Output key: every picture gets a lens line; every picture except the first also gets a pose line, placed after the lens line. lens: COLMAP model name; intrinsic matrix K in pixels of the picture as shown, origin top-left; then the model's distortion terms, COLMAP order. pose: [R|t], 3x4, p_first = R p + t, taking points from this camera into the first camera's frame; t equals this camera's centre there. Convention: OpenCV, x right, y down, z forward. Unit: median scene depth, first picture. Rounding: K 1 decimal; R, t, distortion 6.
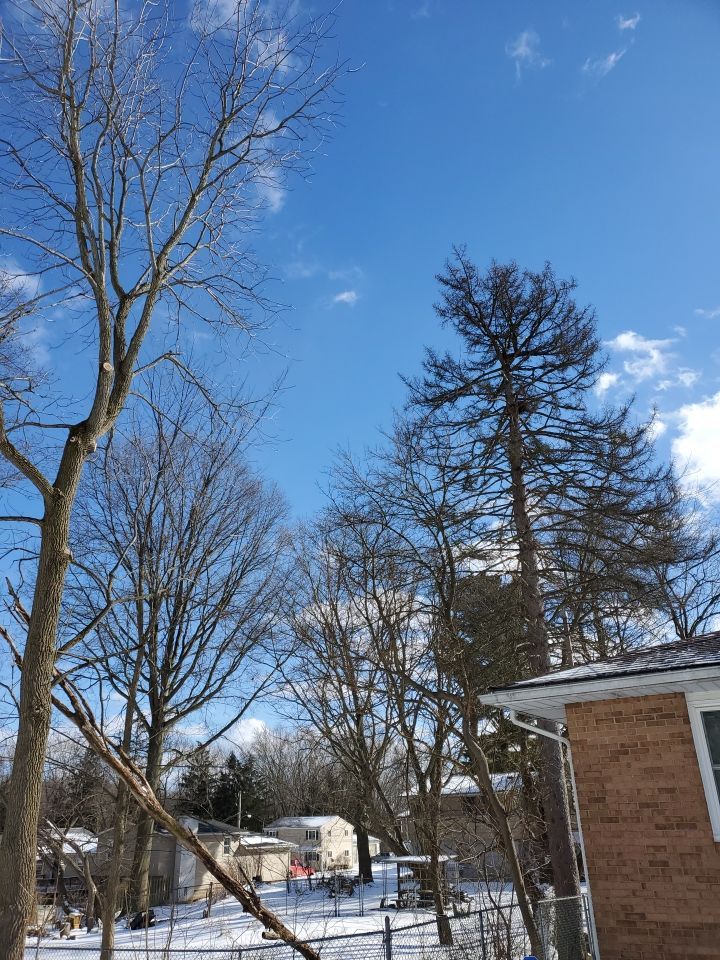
lens RADIAL K [[746.7, 0, 359.8], [0, 746.7, 485.8], [0, 0, 1]] dist [0.020171, -0.012301]
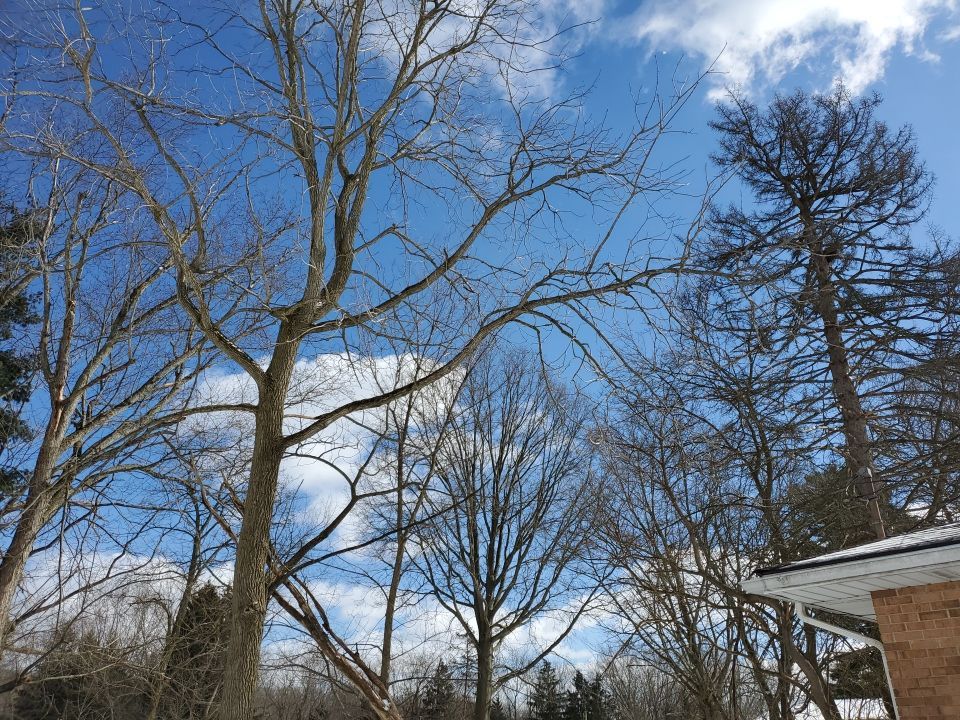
lens RADIAL K [[746.7, 0, 487.0], [0, 746.7, 355.7], [0, 0, 1]] dist [0.020171, -0.012301]
pose [[0.960705, -0.099209, -0.259235, 0.050779], [0.084198, 0.994098, -0.068411, 0.033558], [0.264492, 0.043895, 0.963389, 0.079664]]
